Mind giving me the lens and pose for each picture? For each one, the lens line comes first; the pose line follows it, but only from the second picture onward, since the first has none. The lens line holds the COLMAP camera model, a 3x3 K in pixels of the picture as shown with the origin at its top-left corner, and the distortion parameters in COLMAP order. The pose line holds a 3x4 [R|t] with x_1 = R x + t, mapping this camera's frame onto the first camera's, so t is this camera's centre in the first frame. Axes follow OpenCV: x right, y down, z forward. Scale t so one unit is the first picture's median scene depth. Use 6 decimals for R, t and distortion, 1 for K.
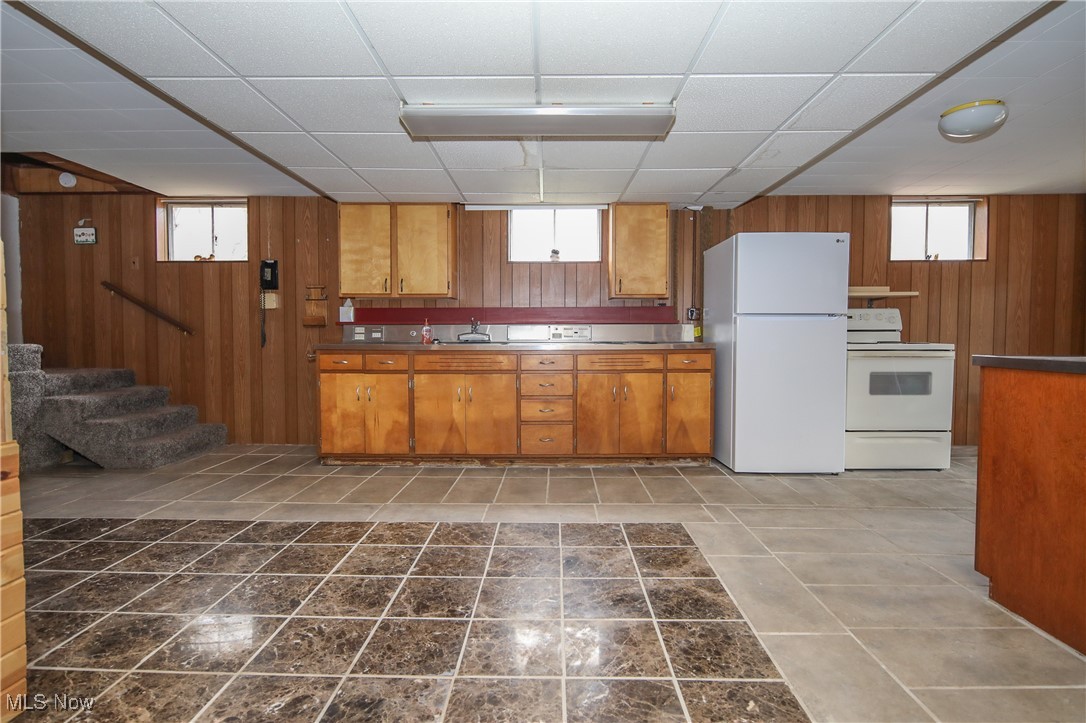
lens RADIAL K [[545.7, 0, 539.4], [0, 545.7, 355.6], [0, 0, 1]] dist [-0.002690, -0.001526]
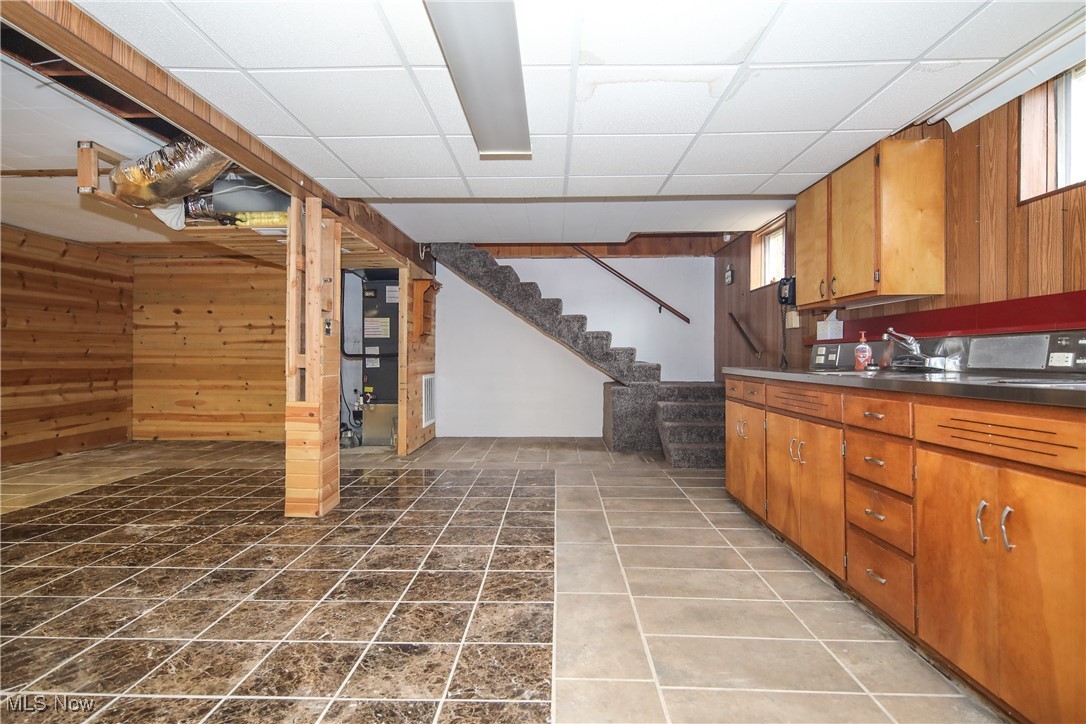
lens RADIAL K [[545.7, 0, 537.6], [0, 545.7, 357.3], [0, 0, 1]] dist [-0.002690, -0.001526]
pose [[-0.009940, 0.004127, -0.999942, 0.860146], [-0.039018, 0.999228, 0.004512, -0.049675], [0.999189, 0.039061, -0.009771, 1.211315]]
